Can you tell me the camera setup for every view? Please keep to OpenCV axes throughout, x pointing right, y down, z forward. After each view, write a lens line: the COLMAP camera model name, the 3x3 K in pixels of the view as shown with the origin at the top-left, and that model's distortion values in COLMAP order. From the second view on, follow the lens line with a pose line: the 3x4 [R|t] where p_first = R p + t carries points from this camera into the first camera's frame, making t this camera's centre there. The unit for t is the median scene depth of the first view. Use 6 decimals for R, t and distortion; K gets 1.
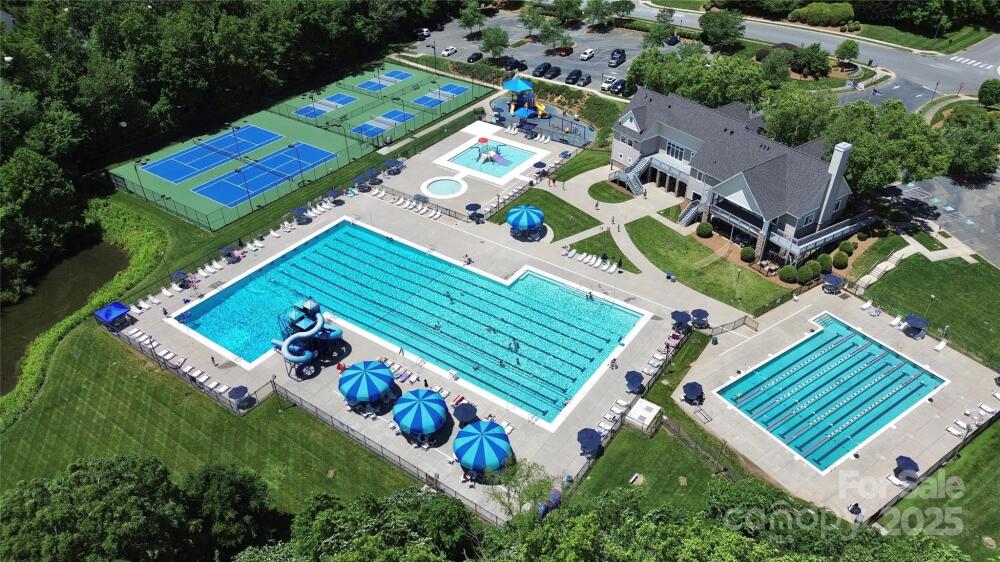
lens RADIAL K [[707.1, 0, 500.0], [0, 707.1, 281.0], [0, 0, 1]] dist [0.083339, -0.102570]
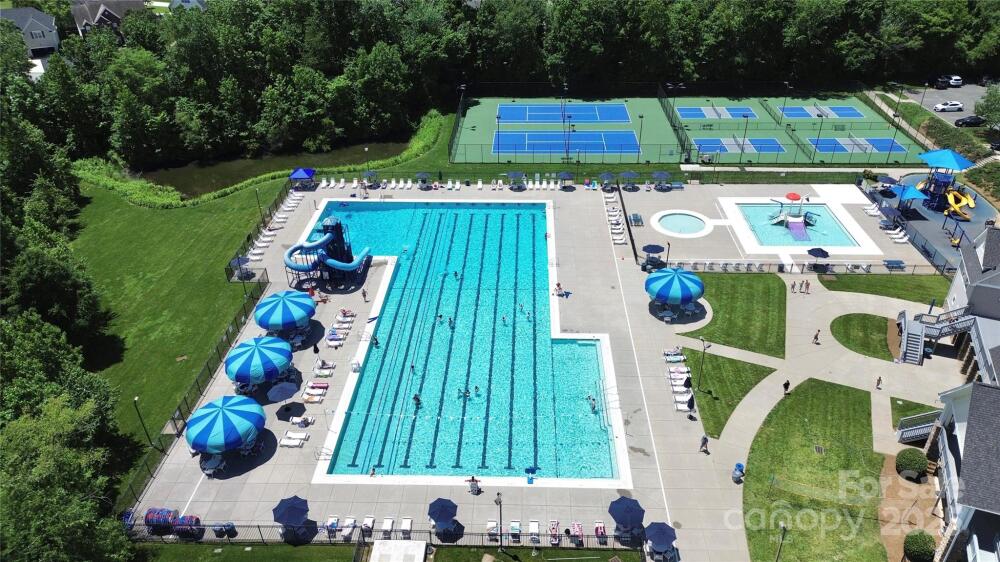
lens RADIAL K [[707.1, 0, 500.0], [0, 707.1, 281.0], [0, 0, 1]] dist [0.083339, -0.102570]
pose [[0.545925, 0.441863, -0.711845, 0.378143], [-0.480824, 0.861016, 0.165706, -0.110531], [0.686130, 0.251809, 0.682509, 0.358282]]
